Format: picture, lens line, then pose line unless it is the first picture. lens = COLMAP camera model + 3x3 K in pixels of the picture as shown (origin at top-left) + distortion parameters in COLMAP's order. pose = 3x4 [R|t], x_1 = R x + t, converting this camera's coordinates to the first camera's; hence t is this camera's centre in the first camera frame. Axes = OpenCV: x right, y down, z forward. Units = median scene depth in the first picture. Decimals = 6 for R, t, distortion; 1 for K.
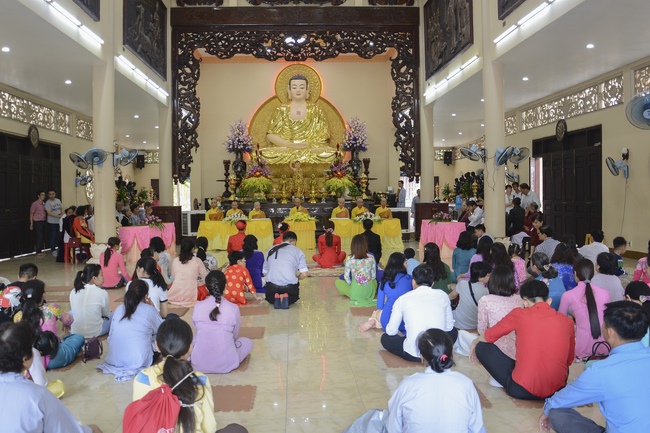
lens RADIAL K [[618.7, 0, 324.5], [0, 618.7, 215.4], [0, 0, 1]] dist [-0.133189, 0.162880]
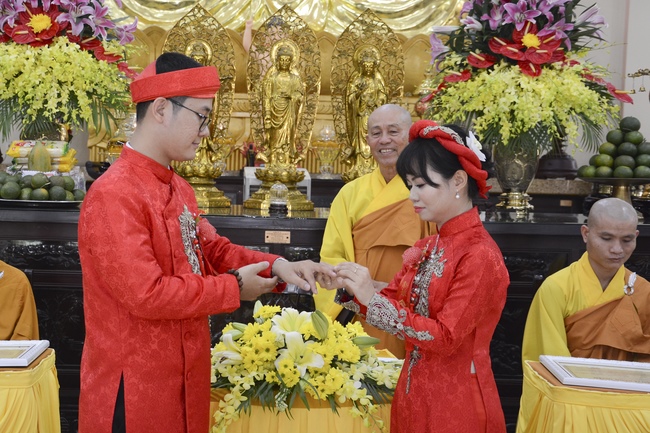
lens RADIAL K [[1056.6, 0, 274.8], [0, 1056.6, 216.7], [0, 0, 1]] dist [0.131840, 0.058581]
pose [[0.998613, 0.041327, -0.032616, -0.033125], [-0.040891, 0.999067, 0.013908, -0.022045], [0.033160, -0.012555, 0.999371, 0.701019]]
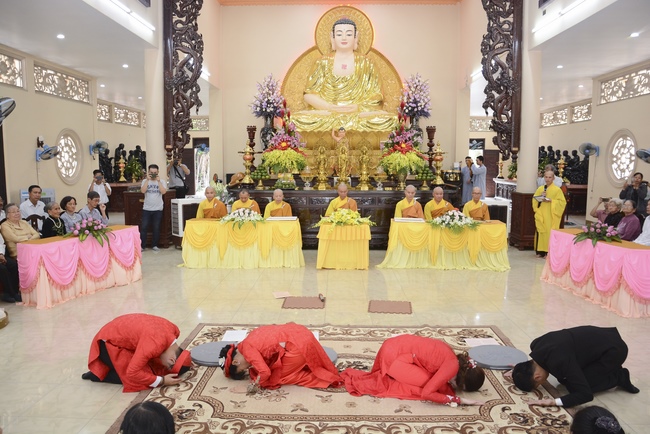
lens RADIAL K [[508.9, 0, 325.0], [0, 508.9, 217.0], [0, 0, 1]] dist [-0.158348, 0.120140]
pose [[0.997169, 0.022081, -0.071878, -0.020226], [-0.016343, 0.996704, 0.079458, -0.032554], [0.073395, -0.078058, 0.994243, 0.431885]]
